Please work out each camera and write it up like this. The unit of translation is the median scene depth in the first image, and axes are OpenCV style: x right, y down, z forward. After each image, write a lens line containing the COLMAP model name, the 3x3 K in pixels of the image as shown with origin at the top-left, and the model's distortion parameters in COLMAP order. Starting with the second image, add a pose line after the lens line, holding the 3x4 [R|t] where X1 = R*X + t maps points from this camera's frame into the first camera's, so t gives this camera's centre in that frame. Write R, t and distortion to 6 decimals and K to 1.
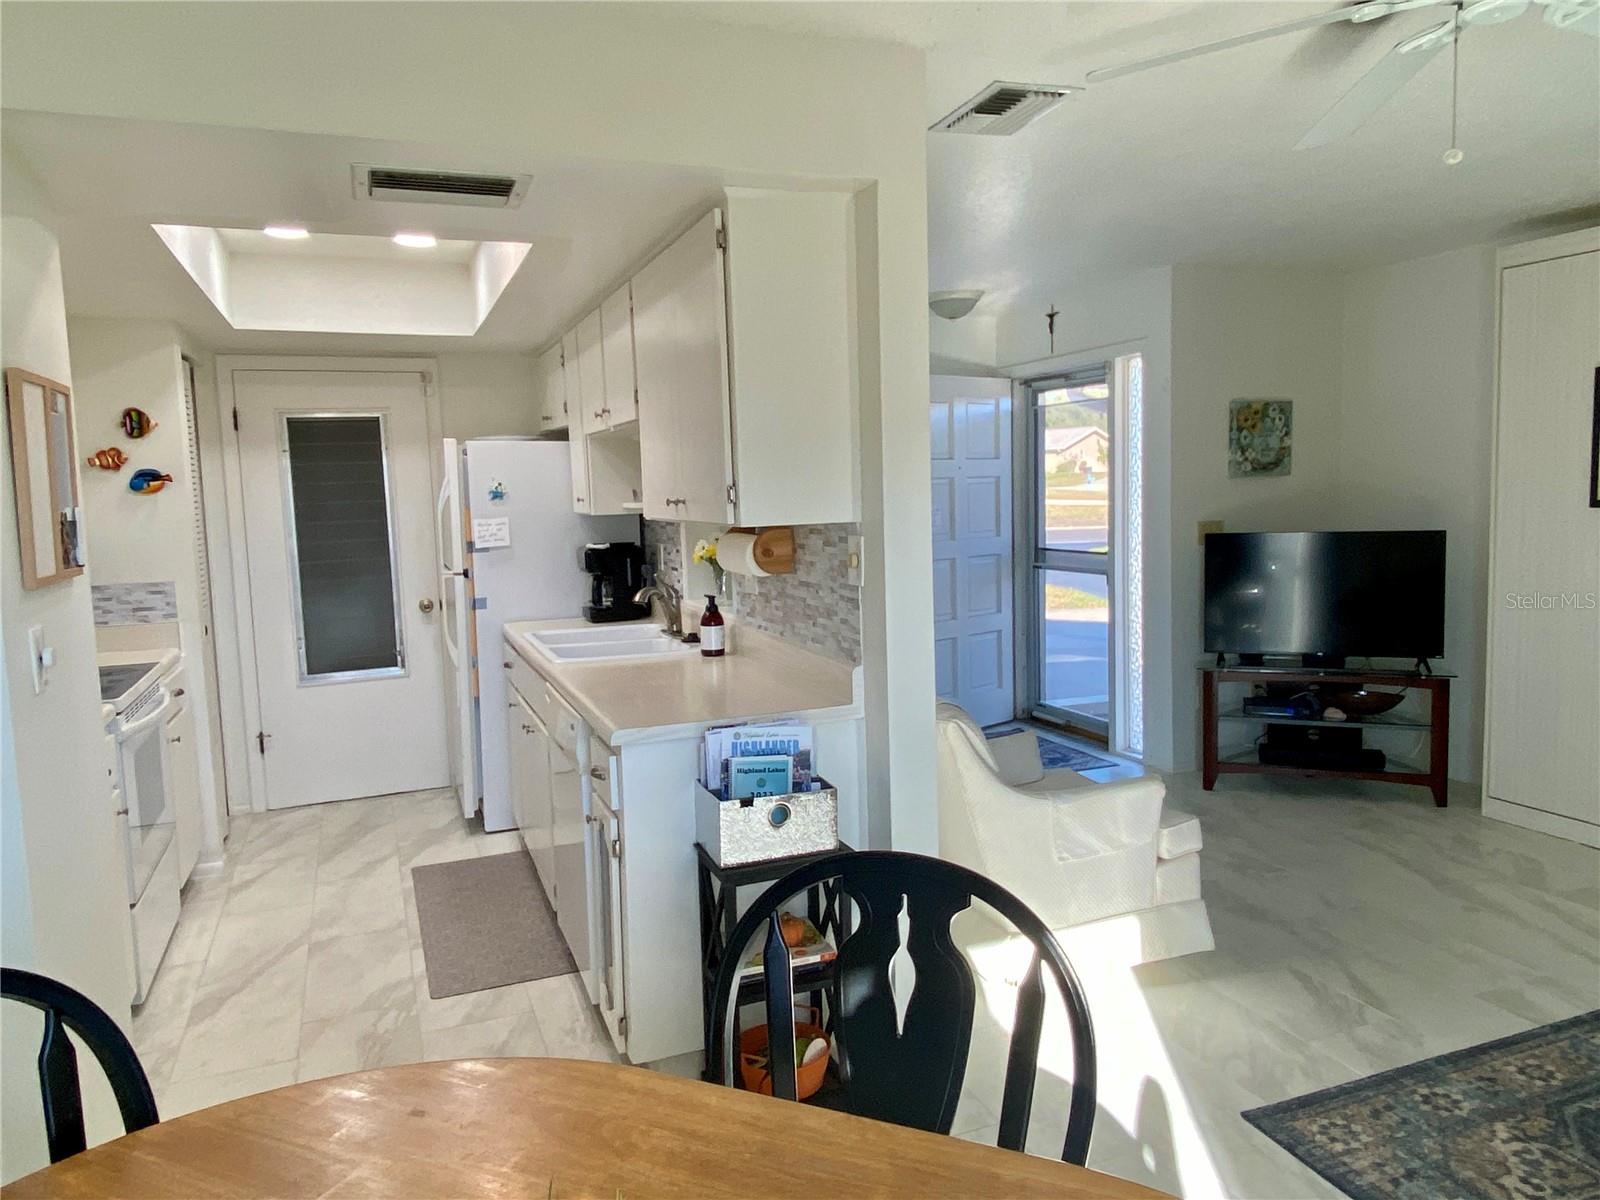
lens RADIAL K [[1094.8, 0, 801.3], [0, 1094.8, 587.3], [0, 0, 1]] dist [0.063314, -0.054633]
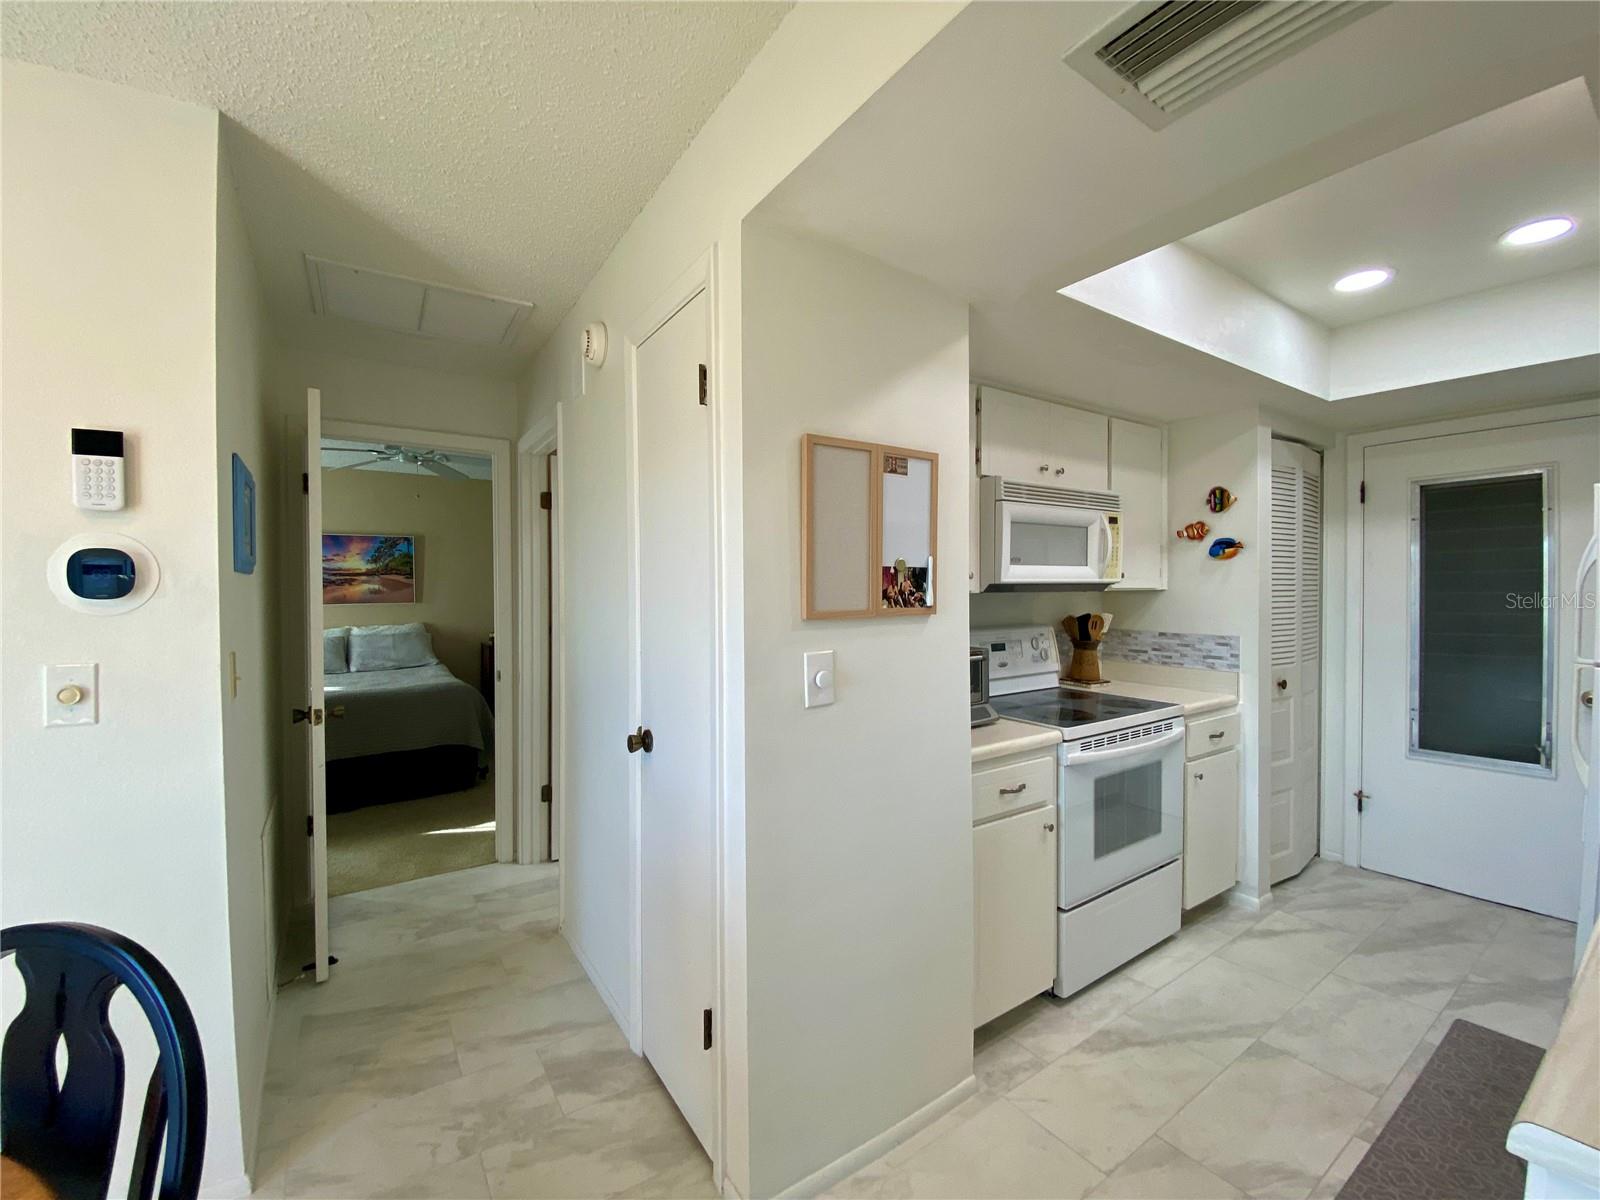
lens RADIAL K [[649.8, 0, 791.6], [0, 649.8, 598.5], [0, 0, 1]] dist [0.013076, -0.016410]
pose [[0.208449, 0.043553, -0.977063, -0.012970], [-0.093872, 0.995287, 0.024339, -0.017238], [0.973518, 0.086646, 0.211555, 0.412976]]
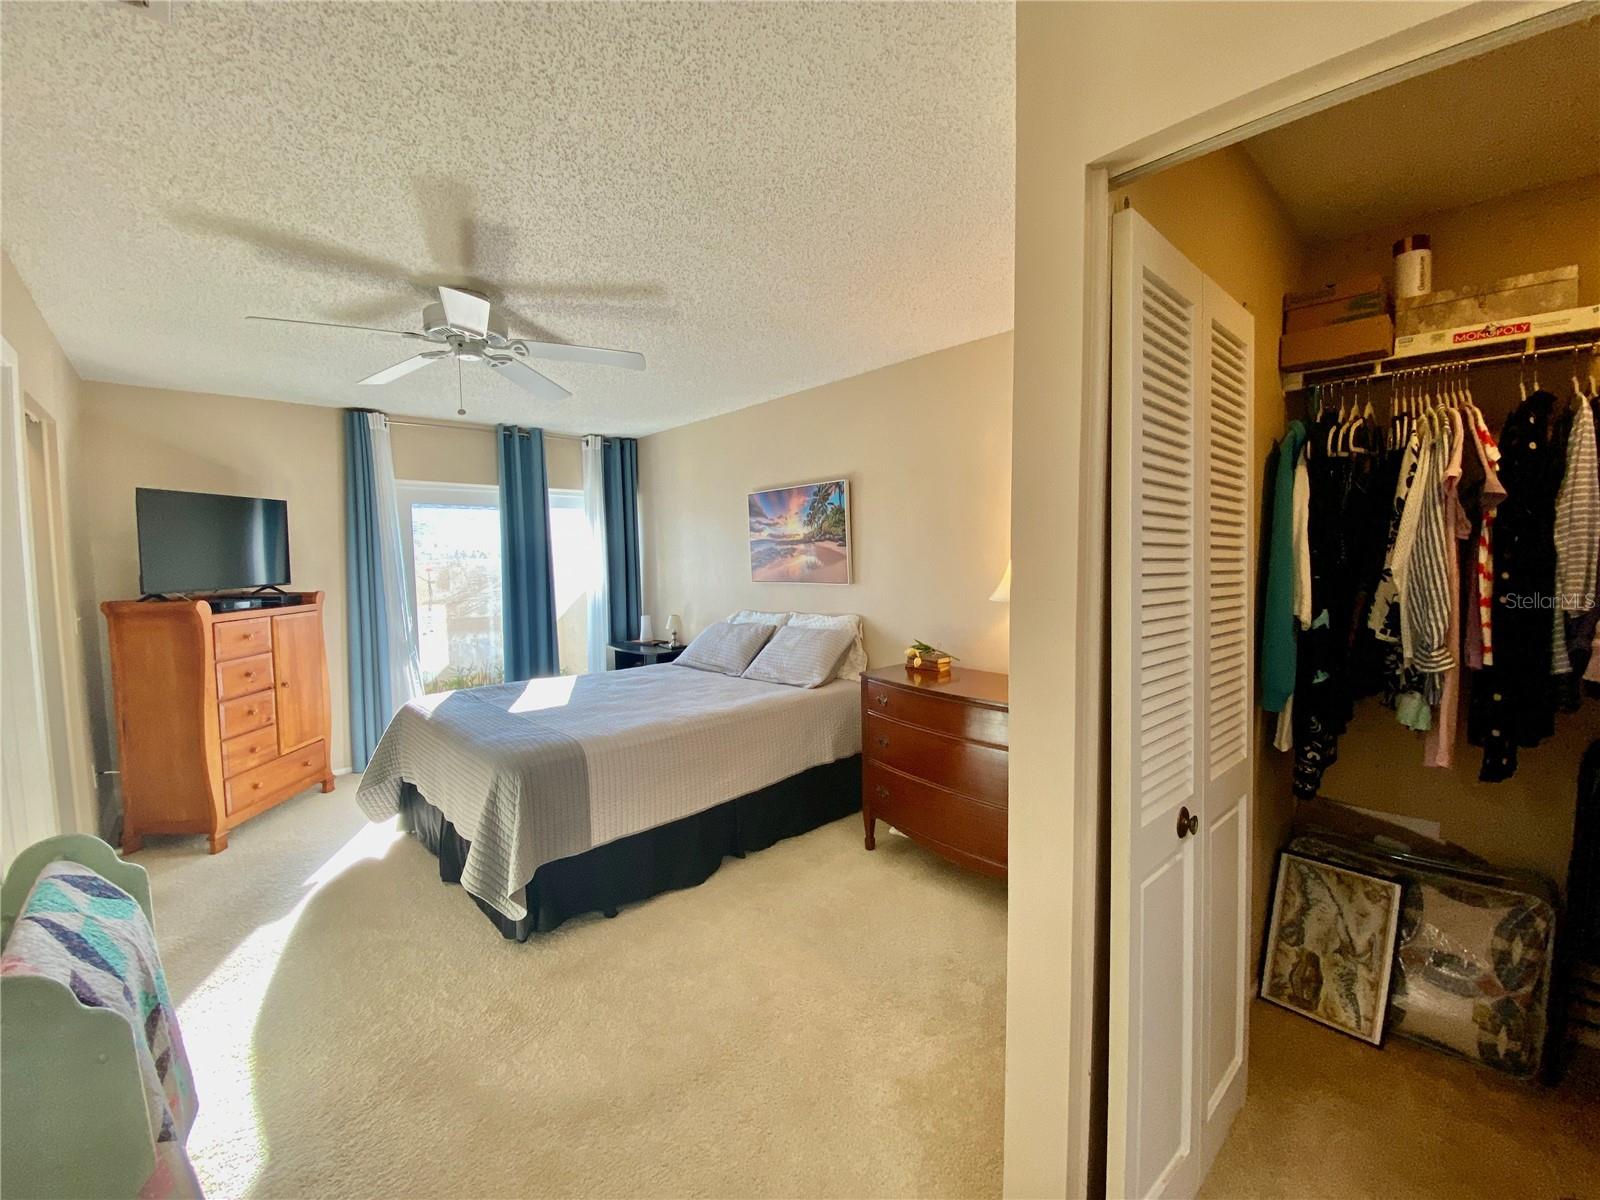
lens RADIAL K [[649.8, 0, 779.7], [0, 649.8, 598.0], [0, 0, 1]] dist [0.013076, -0.016410]
pose [[-0.942155, 0.065065, -0.328803, -1.183369], [0.010664, 0.986300, 0.164617, -0.026916], [0.335009, 0.151588, -0.929941, 0.726716]]
